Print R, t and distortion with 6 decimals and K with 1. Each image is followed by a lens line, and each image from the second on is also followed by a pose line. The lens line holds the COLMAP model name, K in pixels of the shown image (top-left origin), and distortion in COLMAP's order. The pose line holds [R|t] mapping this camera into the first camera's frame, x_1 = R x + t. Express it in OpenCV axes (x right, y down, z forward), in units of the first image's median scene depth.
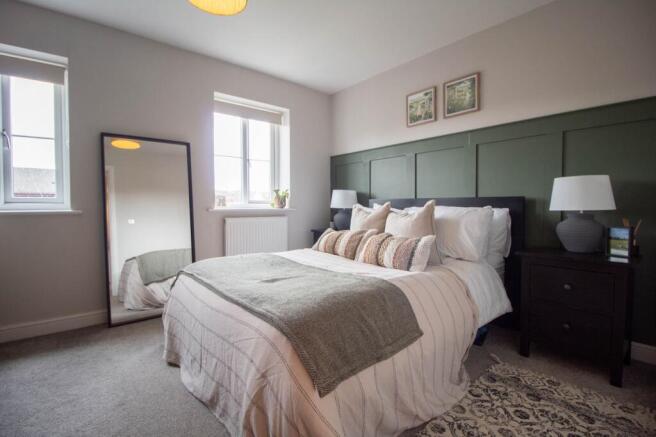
lens RADIAL K [[306.2, 0, 333.3], [0, 306.2, 214.9], [0, 0, 1]] dist [0.002492, -0.014998]
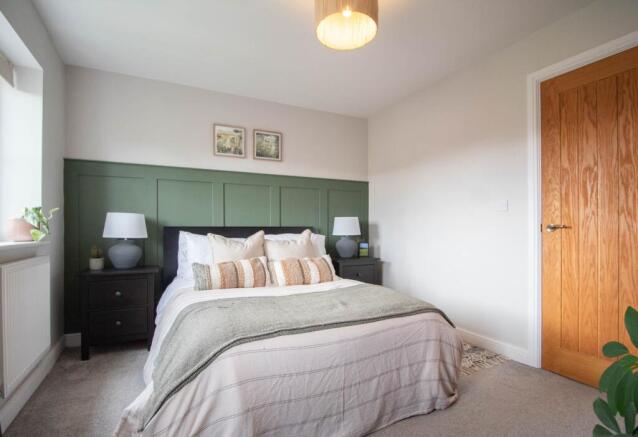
lens RADIAL K [[330.8, 0, 319.8], [0, 330.8, 231.0], [0, 0, 1]] dist [0.000436, 0.000302]
pose [[0.229341, 0.000276, 0.973346, -0.811398], [0.036980, 0.999276, -0.008997, -0.018601], [-0.972643, 0.038057, 0.229165, 0.475282]]
